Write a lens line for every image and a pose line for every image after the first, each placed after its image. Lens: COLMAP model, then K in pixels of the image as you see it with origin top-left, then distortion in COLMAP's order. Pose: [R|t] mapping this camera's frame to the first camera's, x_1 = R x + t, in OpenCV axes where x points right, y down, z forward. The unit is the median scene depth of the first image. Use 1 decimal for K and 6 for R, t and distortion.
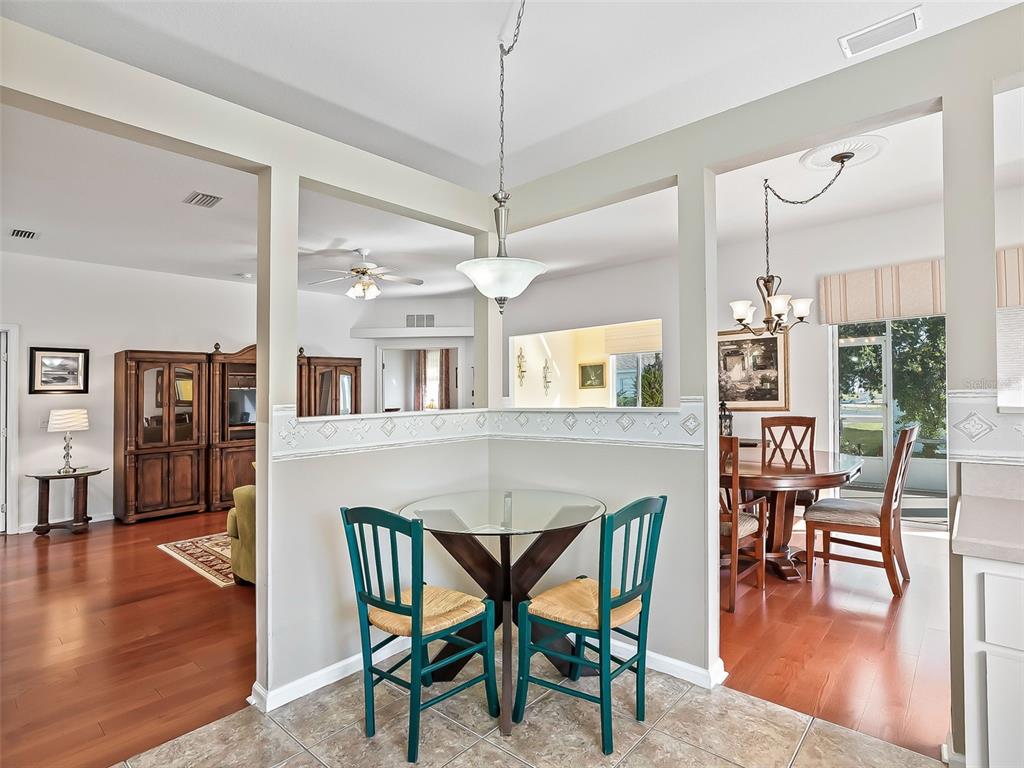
lens RADIAL K [[540.9, 0, 507.2], [0, 540.9, 365.3], [0, 0, 1]] dist [-0.003168, -0.001469]
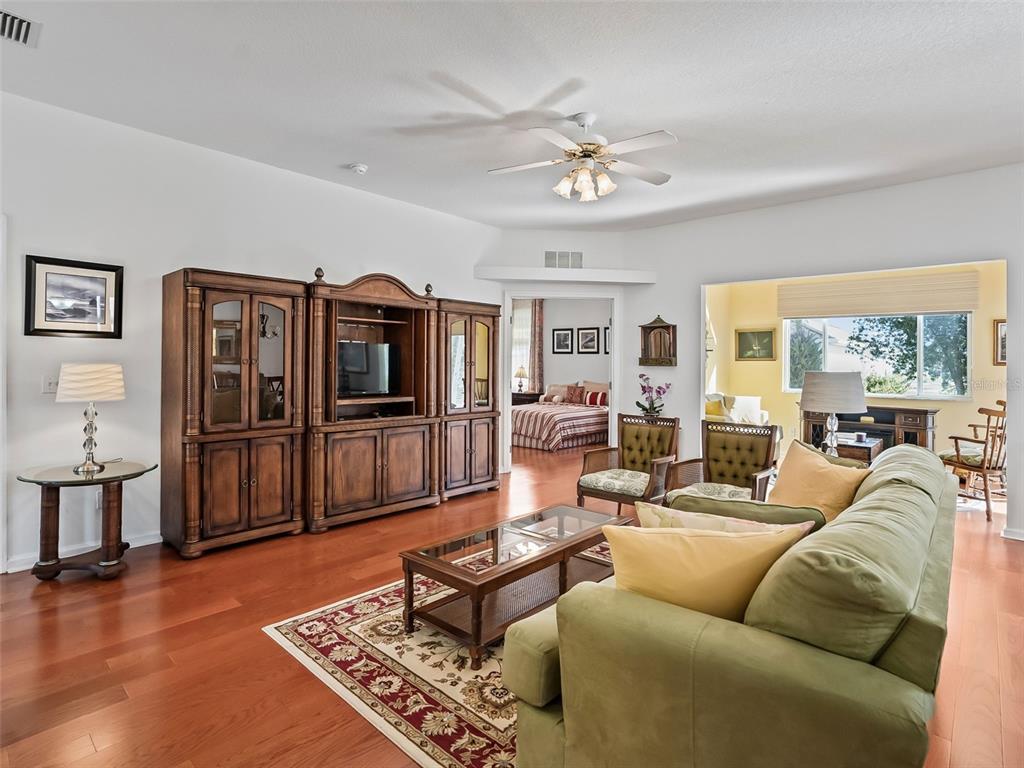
lens RADIAL K [[535.6, 0, 512.4], [0, 535.6, 358.4], [0, 0, 1]] dist [-0.025684, 0.002210]
pose [[0.999256, 0.037736, 0.007967, -0.342336], [-0.038055, 0.998277, 0.044668, 0.031179], [-0.006268, -0.044938, 0.998970, 0.403563]]
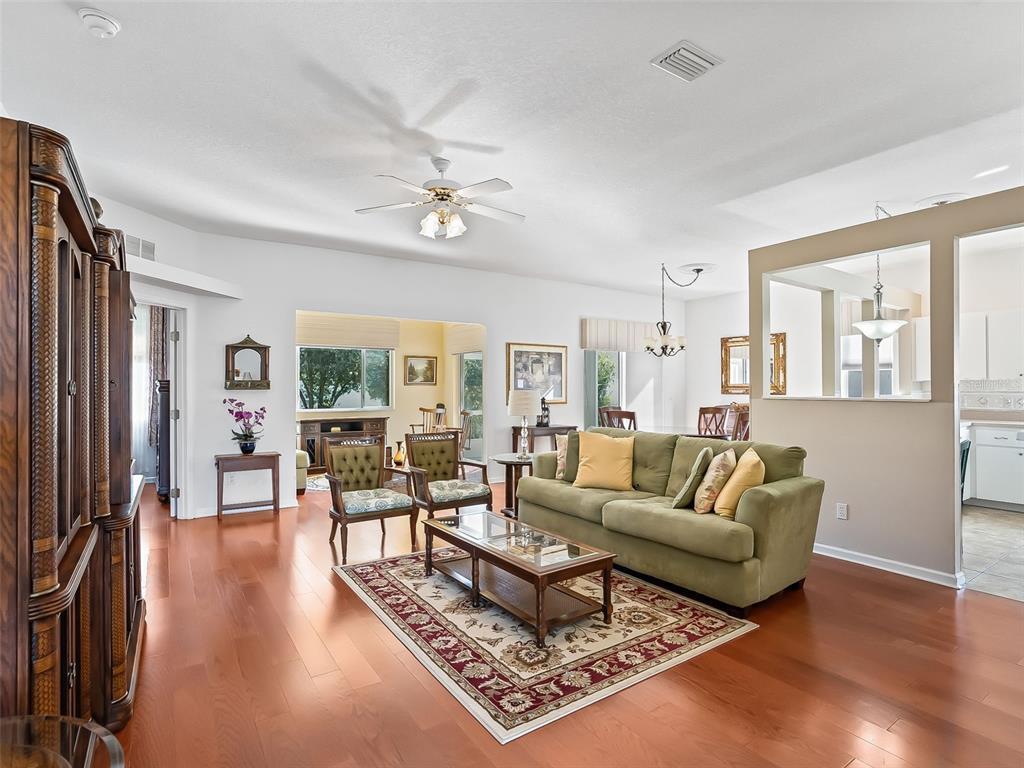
lens RADIAL K [[522.4, 0, 508.9], [0, 522.4, 388.4], [0, 0, 1]] dist [-0.034702, 0.001677]
pose [[0.225593, 0.025126, 0.973898, -0.843688], [-0.057307, 0.998279, -0.012480, 0.063379], [-0.972535, -0.052996, 0.226644, 0.758555]]
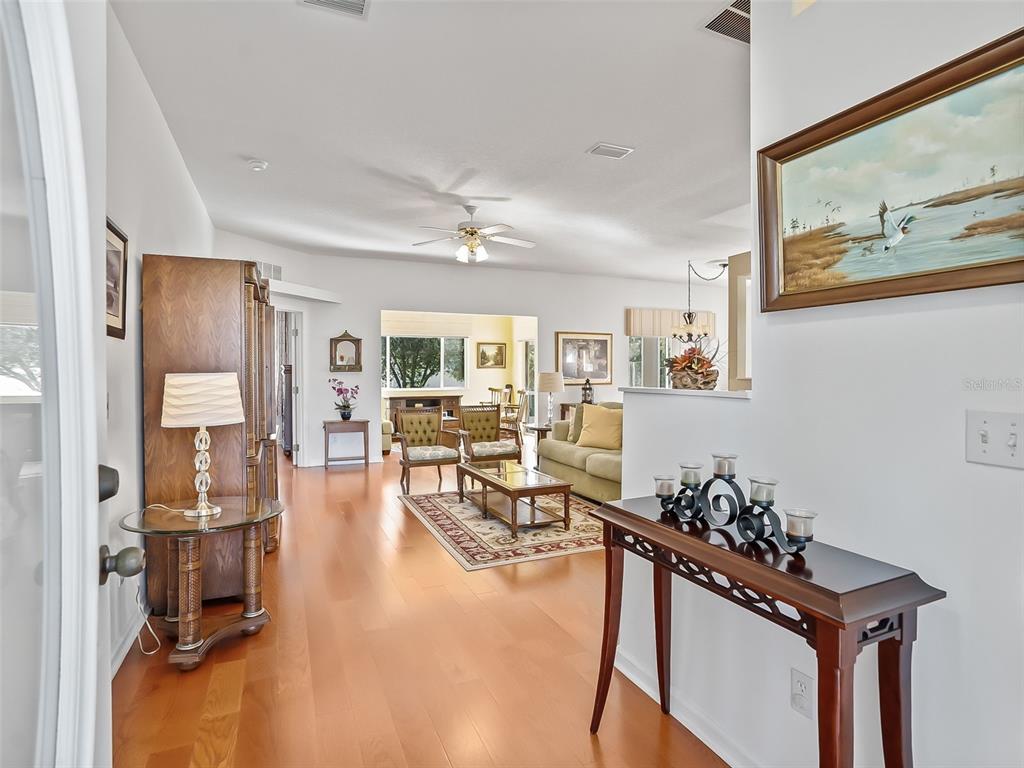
lens RADIAL K [[538.6, 0, 516.5], [0, 538.6, 381.6], [0, 0, 1]] dist [-0.040045, 0.000082]
pose [[0.394723, 0.007585, 0.918769, -1.048016], [-0.058716, 0.998130, 0.016986, 0.058909], [-0.916922, -0.060651, 0.394431, 0.556394]]
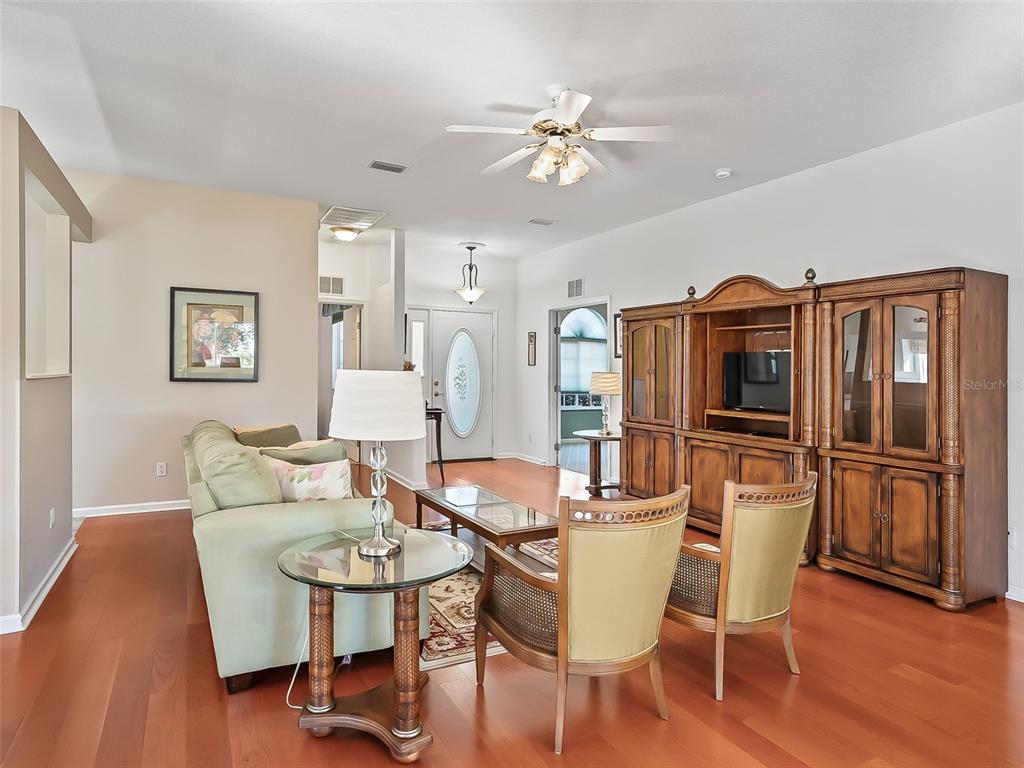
lens RADIAL K [[597.5, 0, 493.1], [0, 597.5, 370.2], [0, 0, 1]] dist [-0.006806, 0.000229]
pose [[-0.336689, 0.022752, -0.941341, 0.296763], [0.043023, 0.999036, 0.008758, 0.053659], [0.940633, -0.037551, -0.337343, 1.108338]]
